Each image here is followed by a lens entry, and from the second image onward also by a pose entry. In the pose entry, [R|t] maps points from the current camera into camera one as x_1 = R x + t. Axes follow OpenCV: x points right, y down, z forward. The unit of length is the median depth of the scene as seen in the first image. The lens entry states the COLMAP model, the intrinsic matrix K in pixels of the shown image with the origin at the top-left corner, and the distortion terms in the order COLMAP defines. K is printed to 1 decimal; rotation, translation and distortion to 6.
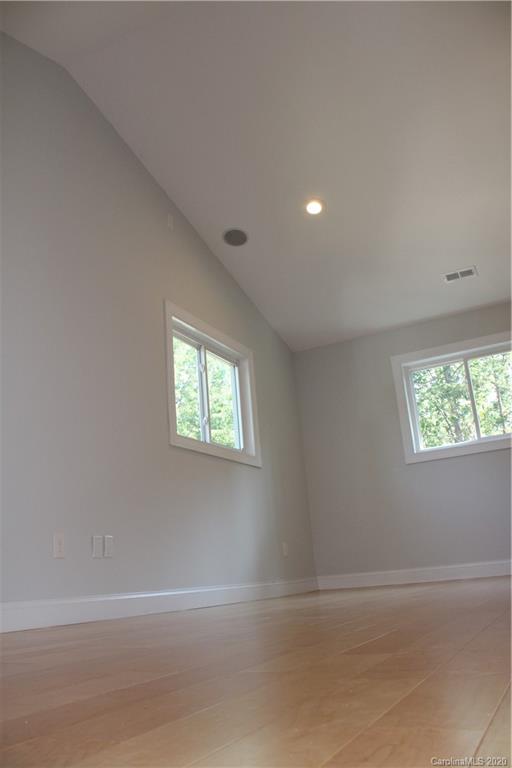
lens RADIAL K [[634.6, 0, 256.0], [0, 634.6, 384.0], [0, 0, 1]] dist [-0.164634, 0.137470]
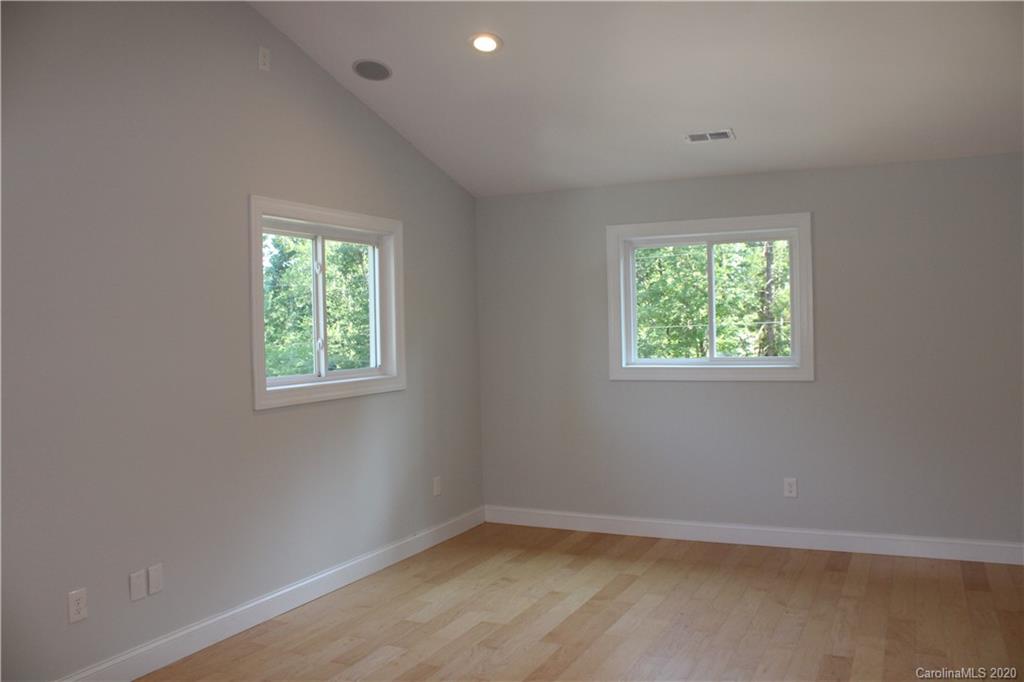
lens RADIAL K [[846.1, 0, 512.0], [0, 846.1, 341.0], [0, 0, 1]] dist [-0.164634, 0.137470]
pose [[0.997959, 0.054111, 0.033923, 0.096631], [-0.061725, 0.953560, 0.294810, -0.219780], [-0.016395, -0.296302, 0.954954, 0.075957]]
